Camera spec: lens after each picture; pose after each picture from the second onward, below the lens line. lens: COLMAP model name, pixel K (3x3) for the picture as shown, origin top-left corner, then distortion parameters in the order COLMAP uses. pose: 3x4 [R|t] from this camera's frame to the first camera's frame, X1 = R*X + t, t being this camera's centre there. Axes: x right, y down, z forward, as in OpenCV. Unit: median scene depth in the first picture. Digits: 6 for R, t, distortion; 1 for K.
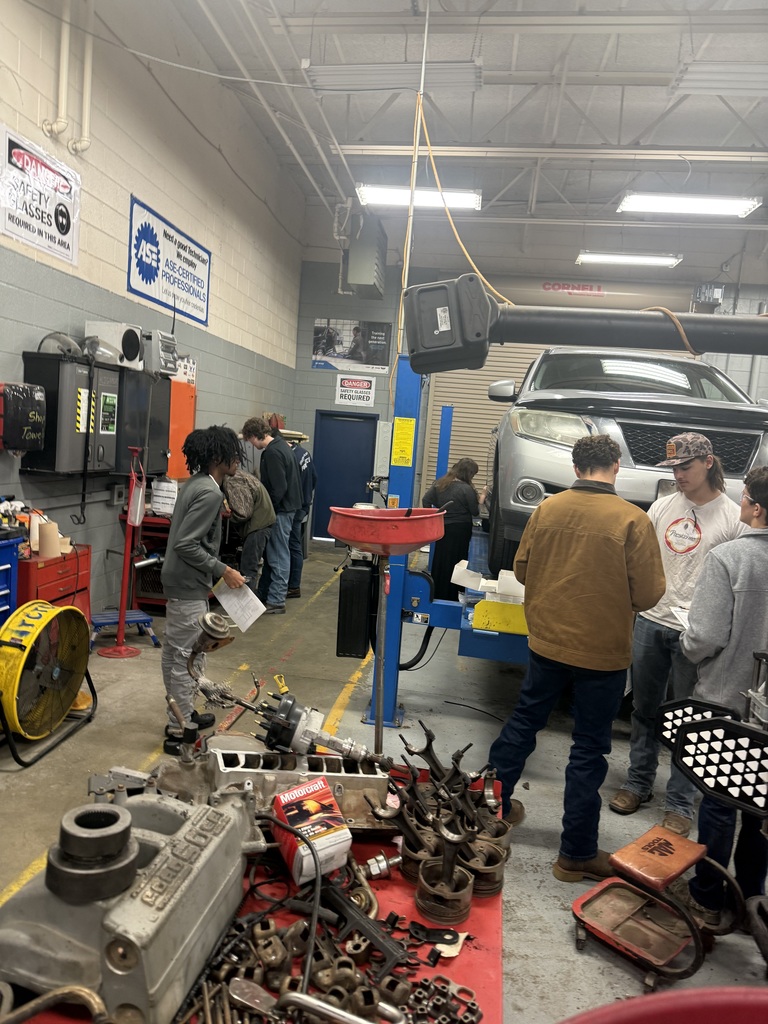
lens RADIAL K [[741.4, 0, 384.0], [0, 741.4, 512.0], [0, 0, 1]] dist [0.060433, -0.036738]
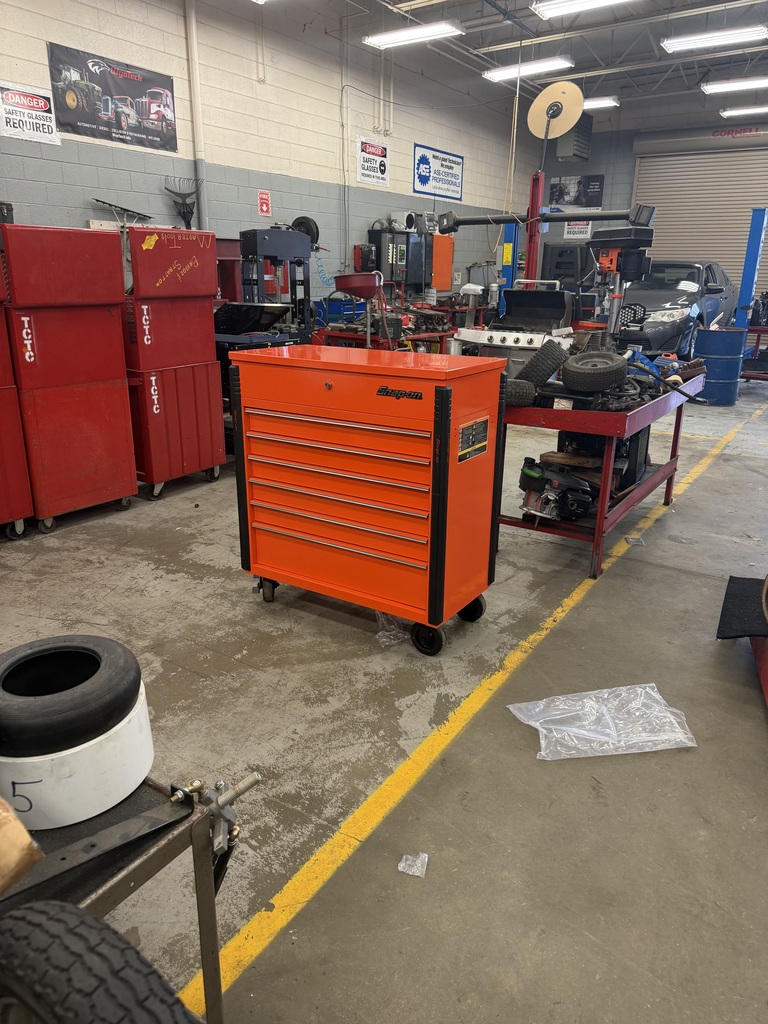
lens RADIAL K [[728.9, 0, 384.0], [0, 728.9, 512.0], [0, 0, 1]] dist [0.029251, -0.038565]
pose [[0.896831, 0.070302, -0.436752, 0.535409], [0.018925, 0.980290, 0.196653, 0.174784], [0.441969, -0.184631, 0.877824, -0.986272]]
